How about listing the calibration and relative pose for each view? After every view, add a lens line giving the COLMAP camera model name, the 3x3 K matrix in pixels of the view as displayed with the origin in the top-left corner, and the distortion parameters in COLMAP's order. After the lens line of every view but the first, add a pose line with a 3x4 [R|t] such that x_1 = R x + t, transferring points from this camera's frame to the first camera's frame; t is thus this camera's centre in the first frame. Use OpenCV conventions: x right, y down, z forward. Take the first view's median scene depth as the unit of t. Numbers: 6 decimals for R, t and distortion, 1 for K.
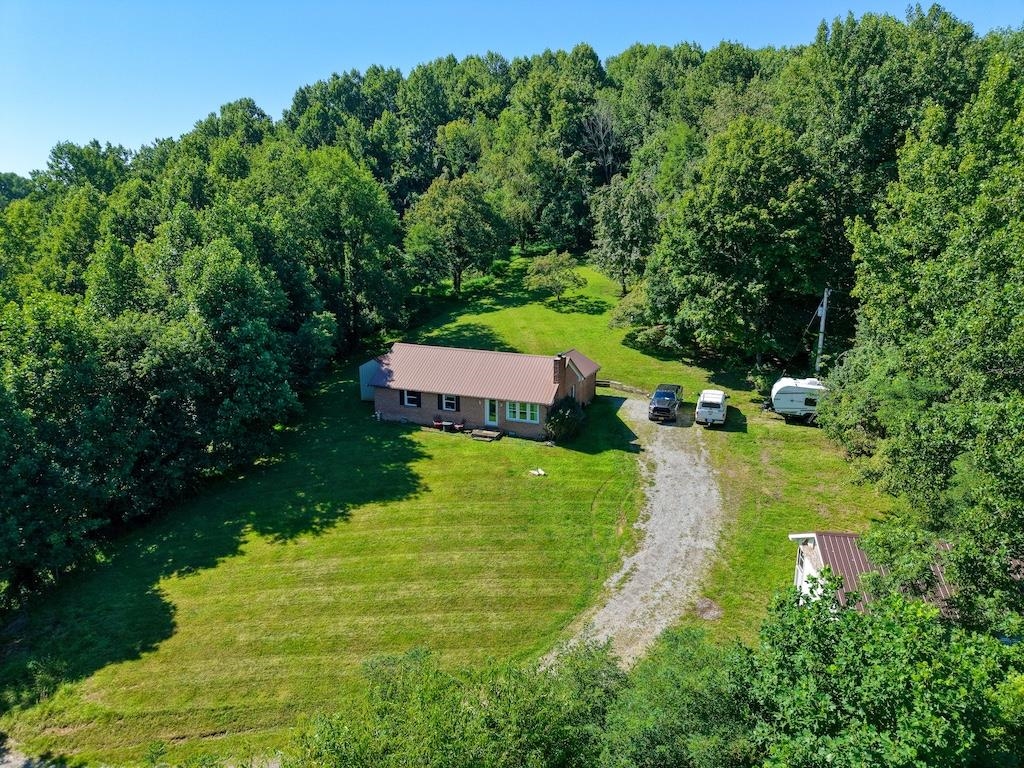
lens RADIAL K [[695.5, 0, 512.9], [0, 695.5, 399.4], [0, 0, 1]] dist [0.003976, -0.018985]
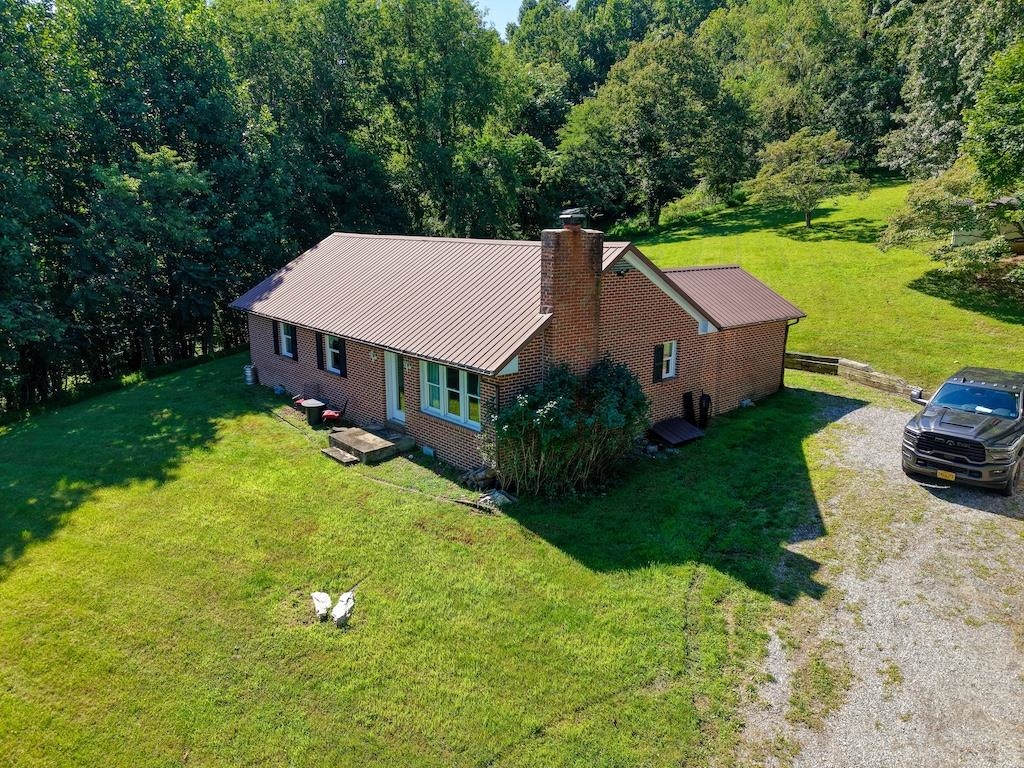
lens RADIAL K [[695.5, 0, 512.9], [0, 695.5, 399.4], [0, 0, 1]] dist [0.003976, -0.018985]
pose [[0.893132, 0.108314, -0.436558, 0.177307], [-0.111666, 0.993582, 0.018064, 0.011581], [0.435712, 0.032616, 0.899495, 0.676206]]
